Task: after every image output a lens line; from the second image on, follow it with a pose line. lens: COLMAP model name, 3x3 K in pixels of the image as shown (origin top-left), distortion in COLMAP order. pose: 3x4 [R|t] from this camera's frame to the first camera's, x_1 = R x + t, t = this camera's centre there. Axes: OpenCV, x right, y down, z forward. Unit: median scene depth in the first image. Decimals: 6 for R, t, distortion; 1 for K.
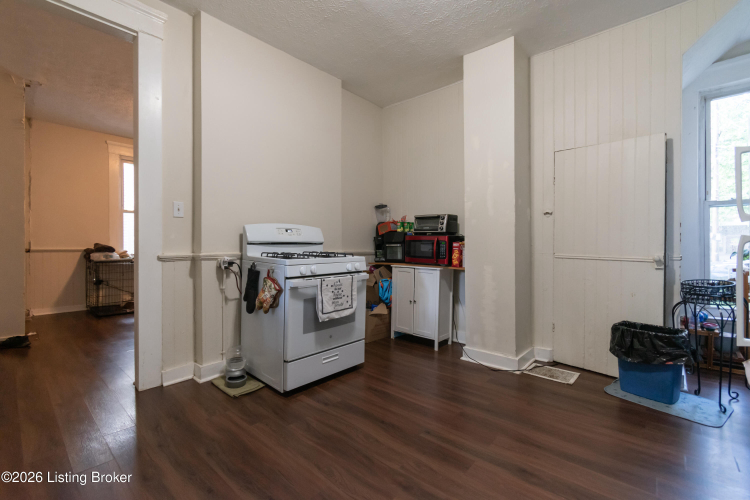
lens RADIAL K [[332.2, 0, 368.9], [0, 332.2, 244.3], [0, 0, 1]] dist [0.003989, -0.002334]
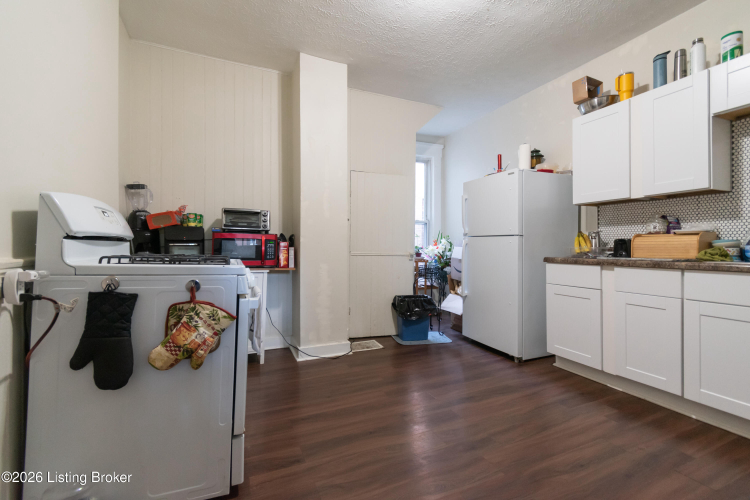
lens RADIAL K [[332.2, 0, 374.4], [0, 332.2, 246.5], [0, 0, 1]] dist [0.003989, -0.002334]
pose [[0.397358, 0.002911, 0.917659, -0.597113], [-0.002920, 0.999994, -0.001907, 0.010187], [-0.917659, -0.001922, 0.397364, 0.456787]]
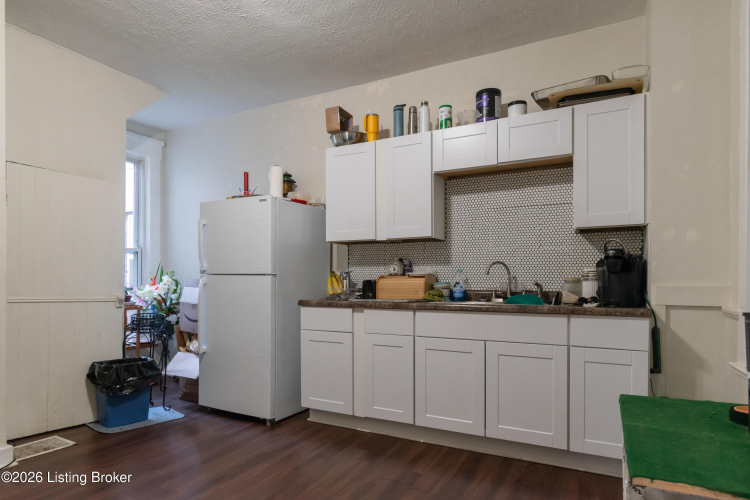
lens RADIAL K [[456.6, 0, 377.5], [0, 456.6, 285.4], [0, 0, 1]] dist [-0.007178, 0.001336]
pose [[-0.263352, -0.002753, 0.964696, -0.700576], [-0.002937, 0.999994, 0.002052, -0.002981], [-0.964695, -0.002293, -0.263358, 0.503342]]
